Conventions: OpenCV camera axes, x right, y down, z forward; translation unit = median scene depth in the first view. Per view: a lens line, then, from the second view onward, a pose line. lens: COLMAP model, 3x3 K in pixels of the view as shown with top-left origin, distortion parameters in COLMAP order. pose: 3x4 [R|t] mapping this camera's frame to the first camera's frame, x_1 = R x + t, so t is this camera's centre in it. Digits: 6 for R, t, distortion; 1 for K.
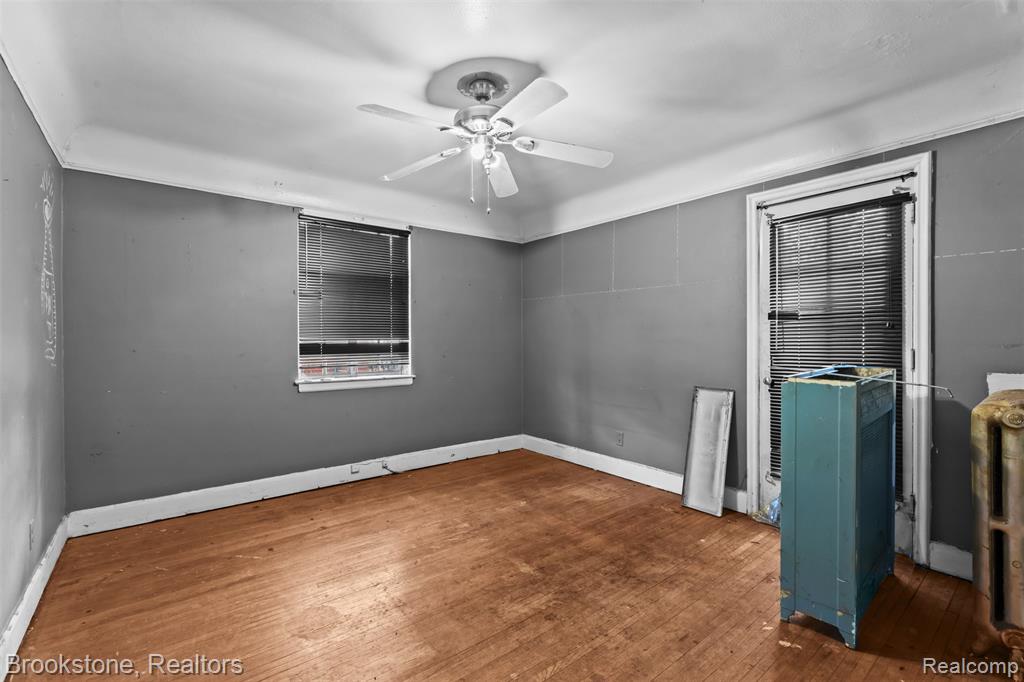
lens RADIAL K [[454.9, 0, 511.2], [0, 454.9, 341.6], [0, 0, 1]] dist [-0.000429, 0.000052]
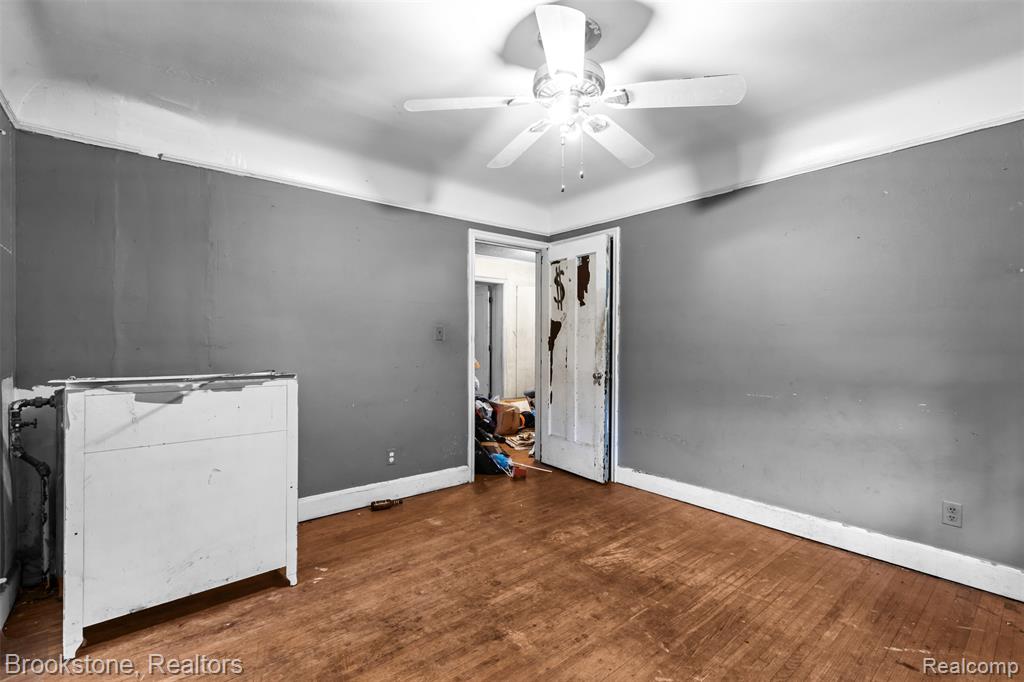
lens RADIAL K [[454.9, 0, 512.7], [0, 454.9, 341.6], [0, 0, 1]] dist [-0.000429, 0.000052]
pose [[-0.999714, 0.000030, -0.023907, 0.065267], [-0.000078, 0.999990, 0.004515, -0.011121], [0.023907, 0.004516, -0.999704, 1.955865]]
